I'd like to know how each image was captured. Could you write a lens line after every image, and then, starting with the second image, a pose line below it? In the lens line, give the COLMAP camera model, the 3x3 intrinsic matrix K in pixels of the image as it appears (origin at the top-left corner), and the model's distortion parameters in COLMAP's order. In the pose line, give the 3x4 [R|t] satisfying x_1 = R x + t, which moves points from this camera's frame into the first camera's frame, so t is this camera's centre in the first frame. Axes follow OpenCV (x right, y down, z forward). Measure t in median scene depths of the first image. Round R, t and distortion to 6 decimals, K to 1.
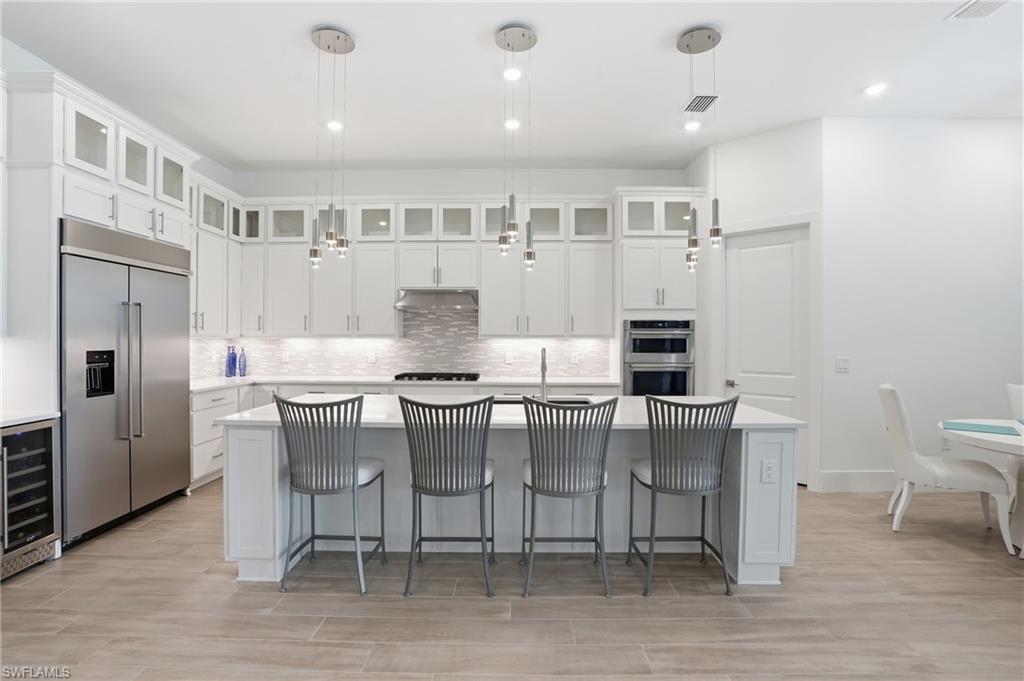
lens RADIAL K [[493.3, 0, 507.0], [0, 493.3, 339.6], [0, 0, 1]] dist [-0.058071, 0.016189]
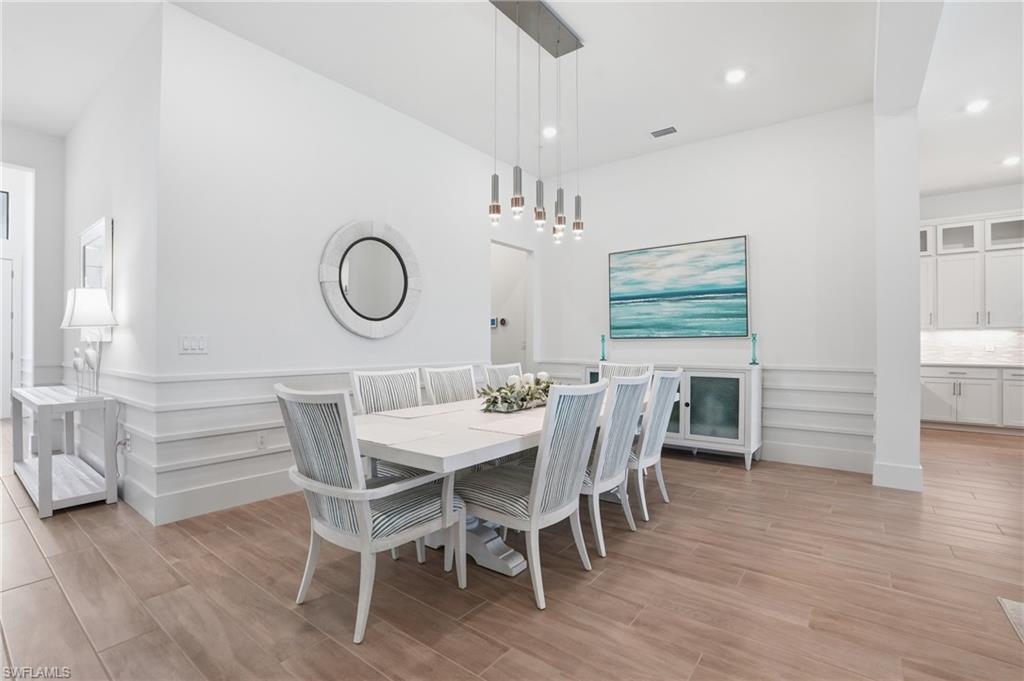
lens RADIAL K [[470.3, 0, 514.4], [0, 470.3, 341.5], [0, 0, 1]] dist [-0.051458, 0.010796]
pose [[0.803402, -0.002111, -0.595434, -0.672985], [-0.001825, 0.999980, -0.006009, 0.039354], [0.595435, 0.005914, 0.803382, -0.682561]]
